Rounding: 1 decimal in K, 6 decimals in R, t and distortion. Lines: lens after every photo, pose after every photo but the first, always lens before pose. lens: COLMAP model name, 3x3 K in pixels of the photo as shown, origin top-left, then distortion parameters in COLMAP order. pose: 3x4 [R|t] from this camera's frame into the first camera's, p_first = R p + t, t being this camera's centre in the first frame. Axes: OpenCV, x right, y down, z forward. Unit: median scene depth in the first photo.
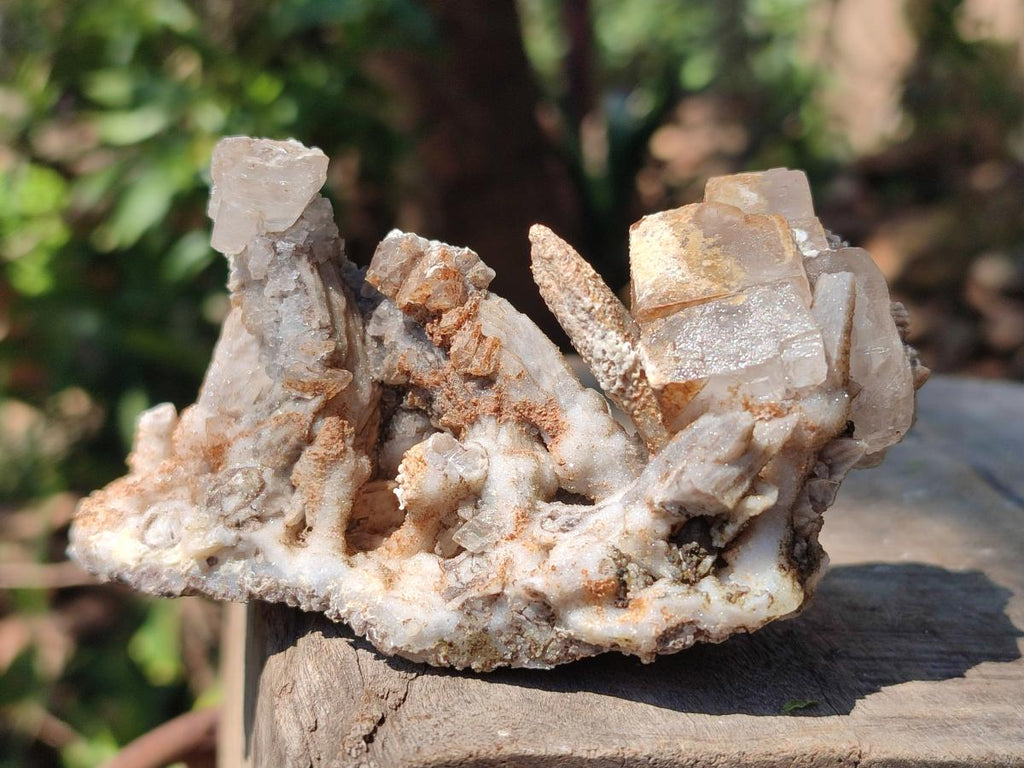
lens RADIAL K [[1523.2, 0, 512.0], [0, 1523.2, 384.0], [0, 0, 1]] dist [0.310216, -2.047318]
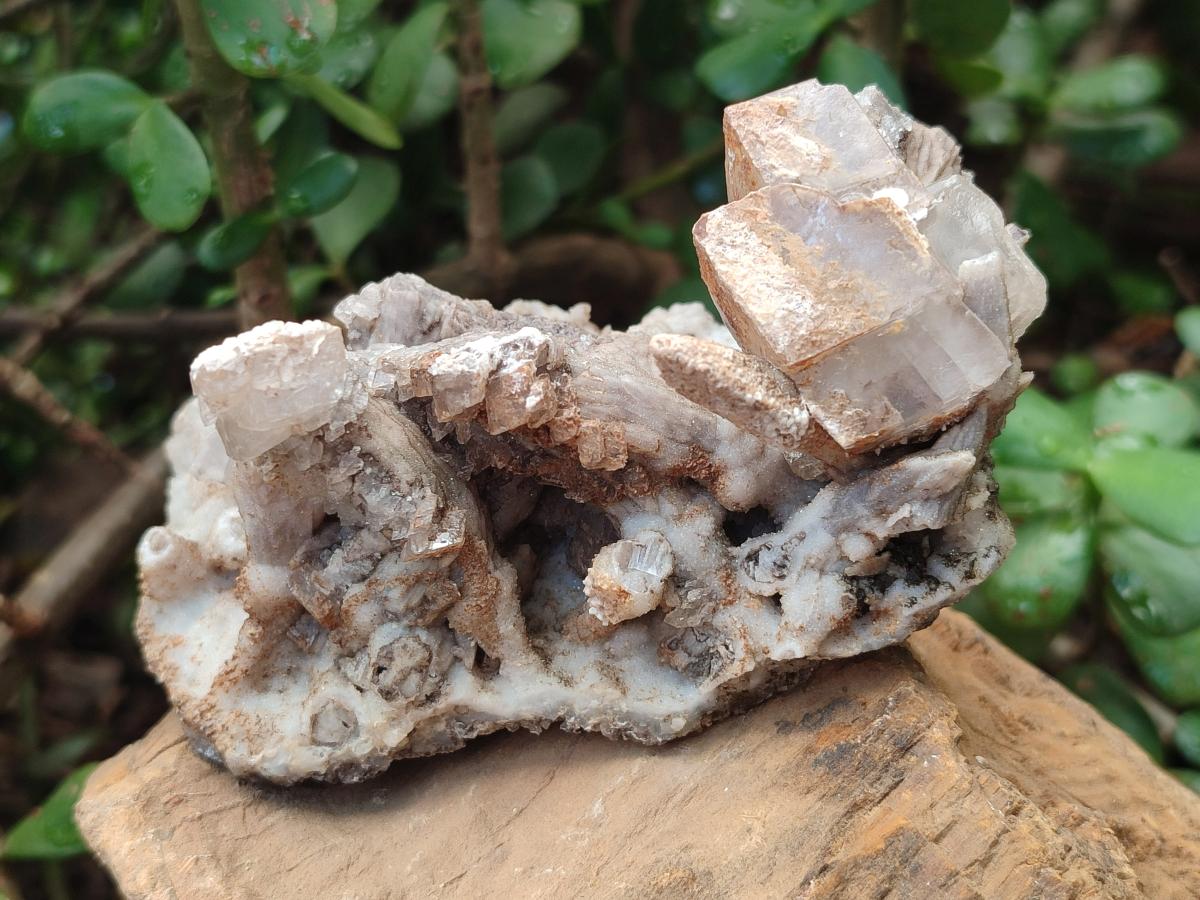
lens RADIAL K [[1785.0, 0, 600.0], [0, 1785.0, 450.0], [0, 0, 1]] dist [0.310216, -2.047318]
pose [[0.839281, -0.510418, 0.187299, -0.234885], [0.311224, 0.733484, 0.604269, -0.688090], [-0.445811, -0.448859, 0.774453, 0.201100]]
